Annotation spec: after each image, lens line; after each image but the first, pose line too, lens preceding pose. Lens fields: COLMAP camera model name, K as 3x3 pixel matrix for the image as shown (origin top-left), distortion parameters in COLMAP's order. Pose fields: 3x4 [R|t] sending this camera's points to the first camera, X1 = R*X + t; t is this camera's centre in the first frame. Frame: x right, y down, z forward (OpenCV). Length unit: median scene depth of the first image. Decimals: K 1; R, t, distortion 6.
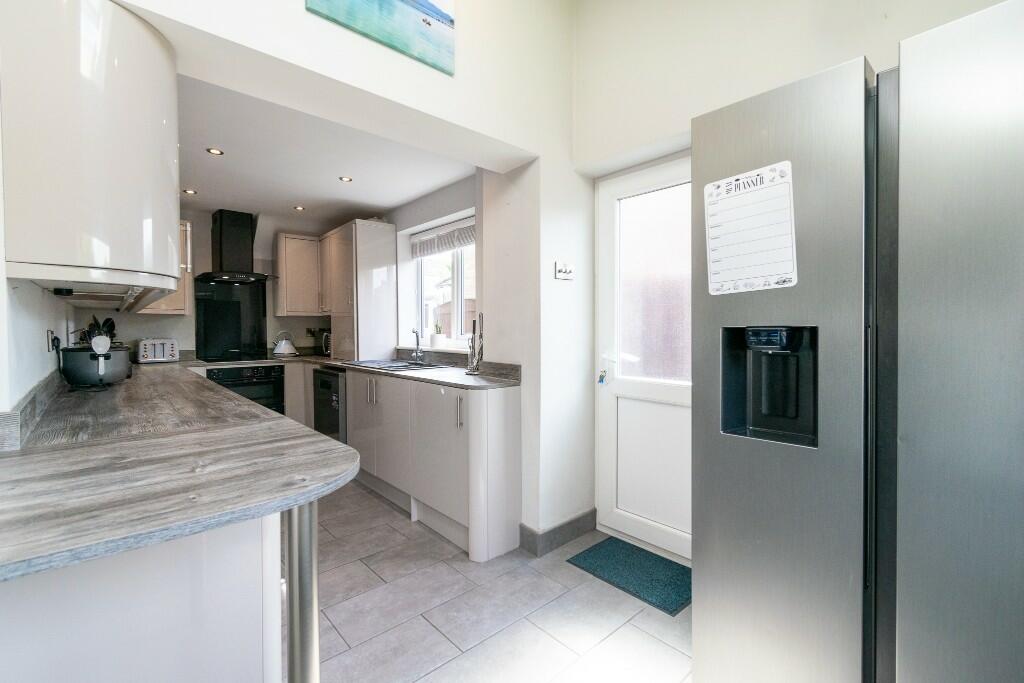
lens RADIAL K [[451.4, 0, 515.1], [0, 451.4, 335.5], [0, 0, 1]] dist [0.001767, 0.000115]
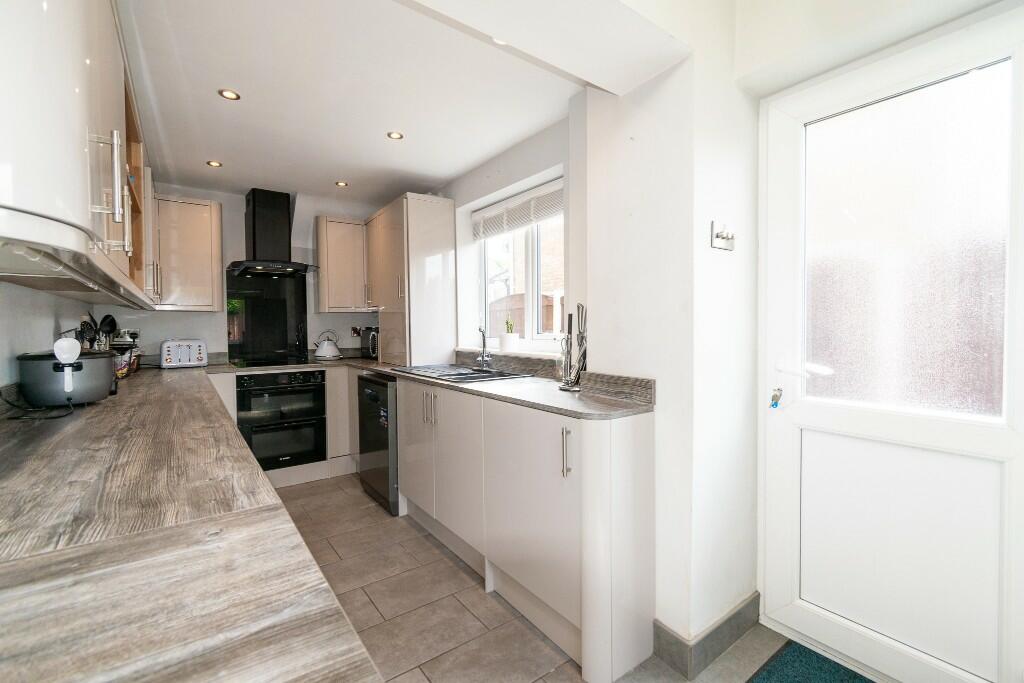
lens RADIAL K [[451.4, 0, 514.0], [0, 451.4, 336.2], [0, 0, 1]] dist [0.001767, 0.000115]
pose [[0.995088, -0.002778, -0.098954, -0.103927], [0.003314, 0.999981, 0.005258, -0.002537], [0.098937, -0.005560, 0.995078, 0.266029]]
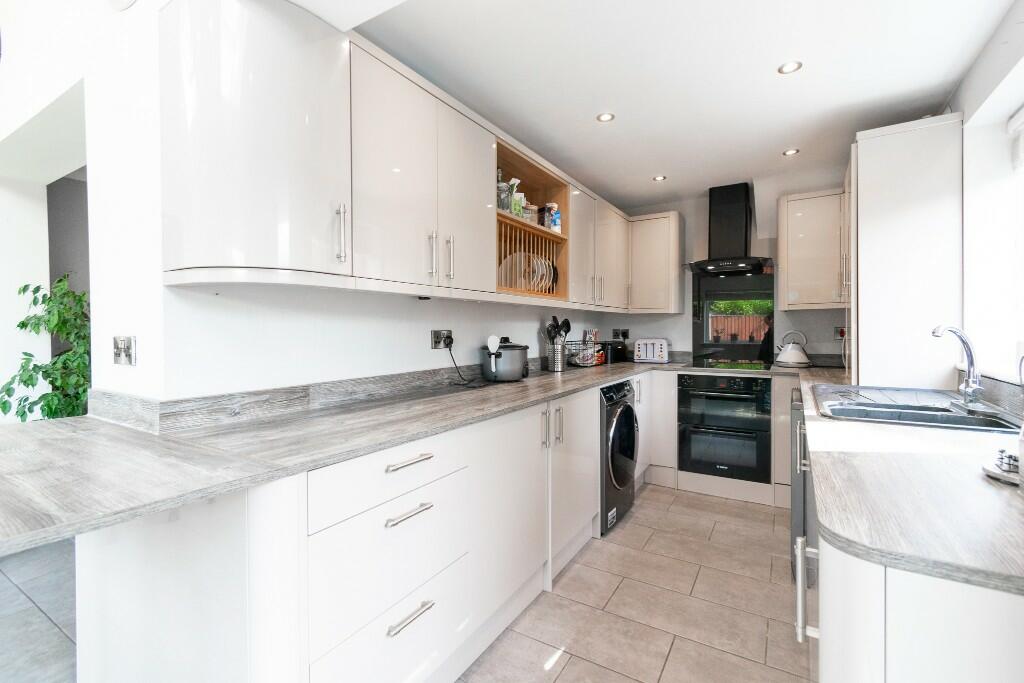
lens RADIAL K [[451.4, 0, 515.6], [0, 451.4, 336.0], [0, 0, 1]] dist [0.001767, 0.000115]
pose [[0.280439, 0.015760, -0.959742, 0.093257], [-0.013089, 0.999835, 0.012594, -0.008829], [0.959783, 0.009030, 0.280599, 0.561147]]
